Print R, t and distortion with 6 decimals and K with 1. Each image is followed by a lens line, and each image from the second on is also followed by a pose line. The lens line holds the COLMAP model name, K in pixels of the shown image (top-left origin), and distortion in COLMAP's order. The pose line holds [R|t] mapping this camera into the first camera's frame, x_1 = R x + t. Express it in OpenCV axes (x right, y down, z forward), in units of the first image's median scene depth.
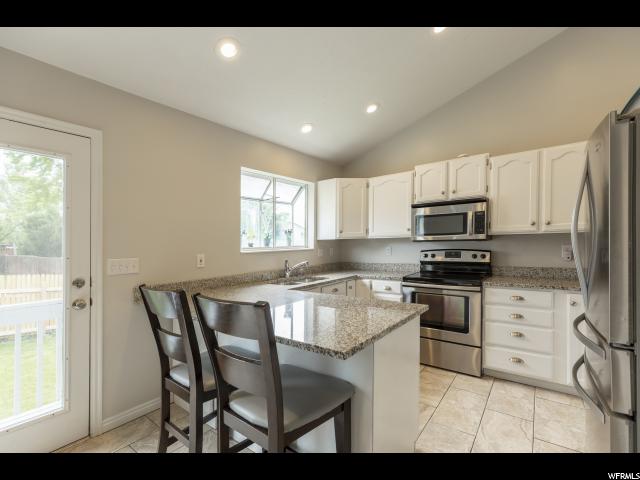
lens RADIAL K [[286.0, 0, 311.1], [0, 286.0, 246.4], [0, 0, 1]] dist [0.001895, 0.000236]
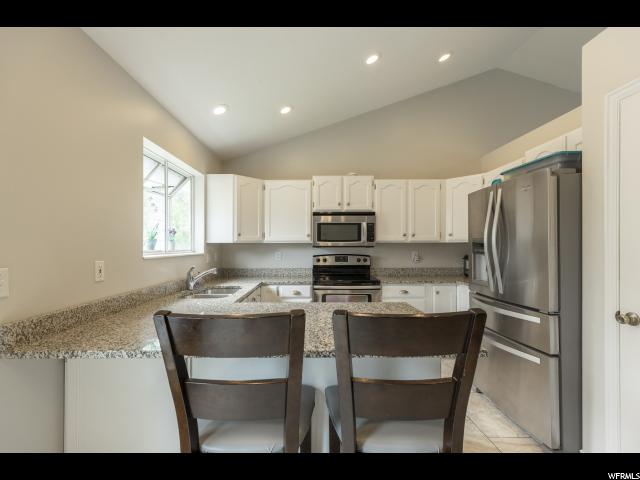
lens RADIAL K [[291.2, 0, 298.0], [0, 291.2, 250.4], [0, 0, 1]] dist [0.004317, 0.000487]
pose [[0.797581, 0.011663, 0.603099, -0.347089], [-0.007291, 0.999926, -0.009694, 0.006811], [-0.603168, 0.003335, 0.797607, 0.180775]]
